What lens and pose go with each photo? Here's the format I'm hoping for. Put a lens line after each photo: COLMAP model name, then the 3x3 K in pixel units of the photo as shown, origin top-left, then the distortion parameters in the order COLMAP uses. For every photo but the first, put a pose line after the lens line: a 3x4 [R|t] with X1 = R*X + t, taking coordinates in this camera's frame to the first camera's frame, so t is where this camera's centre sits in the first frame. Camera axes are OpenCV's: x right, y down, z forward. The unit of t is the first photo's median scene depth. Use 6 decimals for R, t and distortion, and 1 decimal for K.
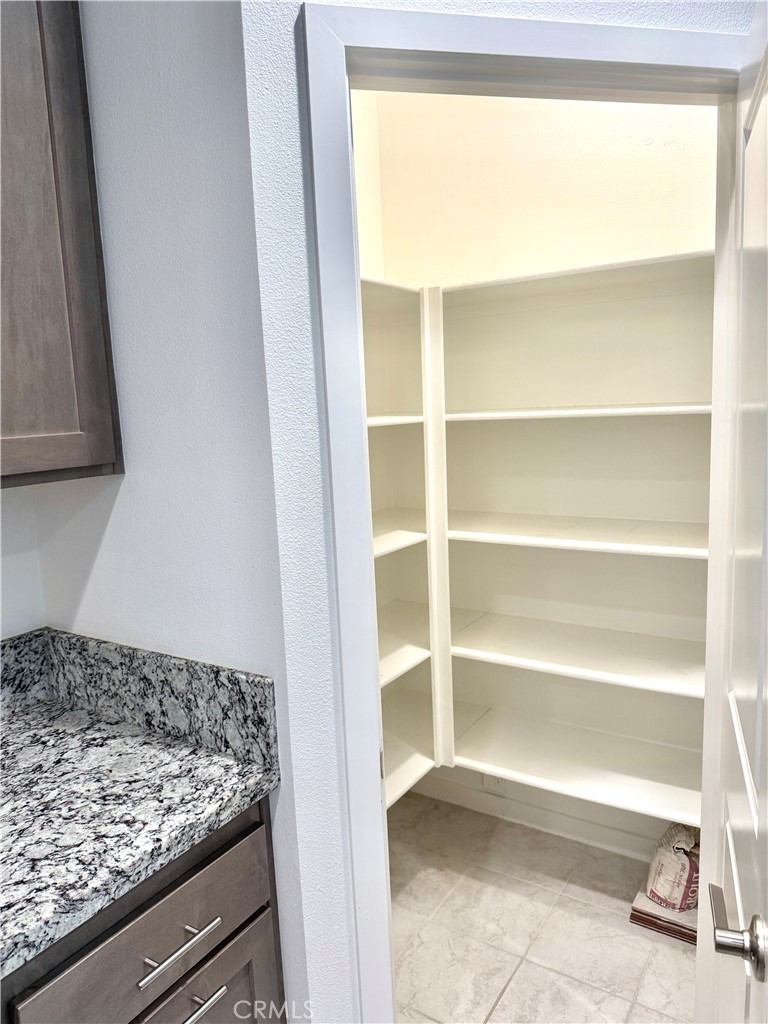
lens RADIAL K [[715.8, 0, 387.5], [0, 715.8, 502.2], [0, 0, 1]] dist [0.069582, -0.018067]
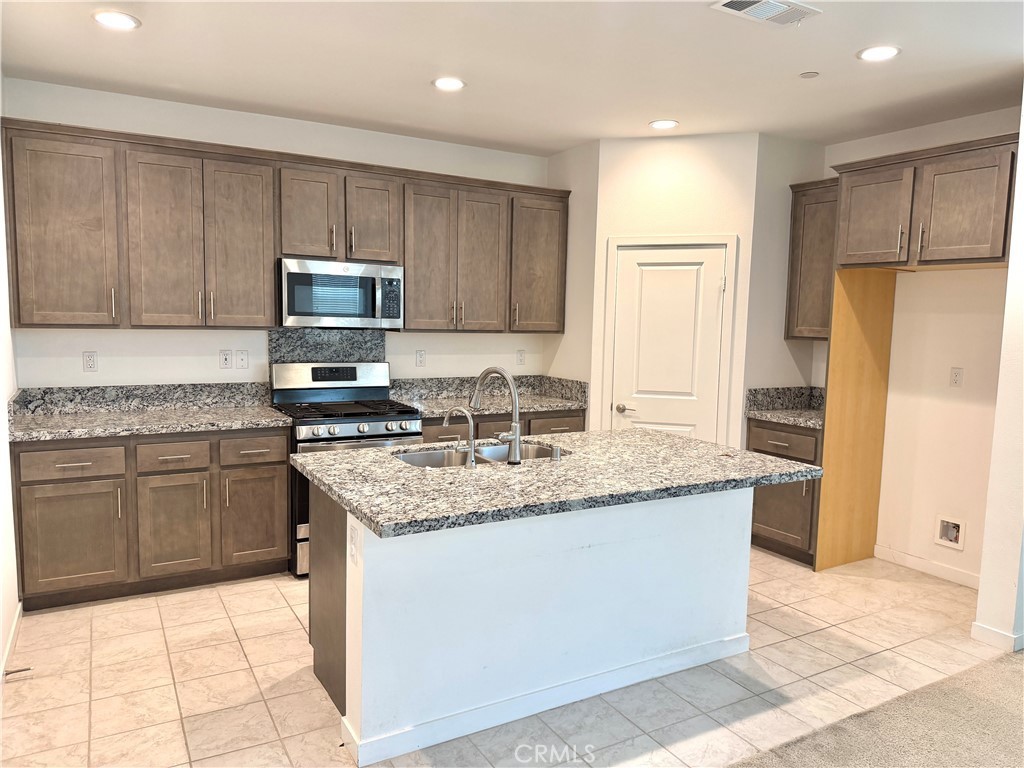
lens RADIAL K [[715.8, 0, 511.3], [0, 715.8, 389.2], [0, 0, 1]] dist [0.069582, -0.018067]
pose [[0.882461, 0.111375, -0.457010, 1.236354], [-0.125006, 0.992156, 0.000414, 0.302931], [0.453471, 0.056763, 0.889462, -2.669471]]
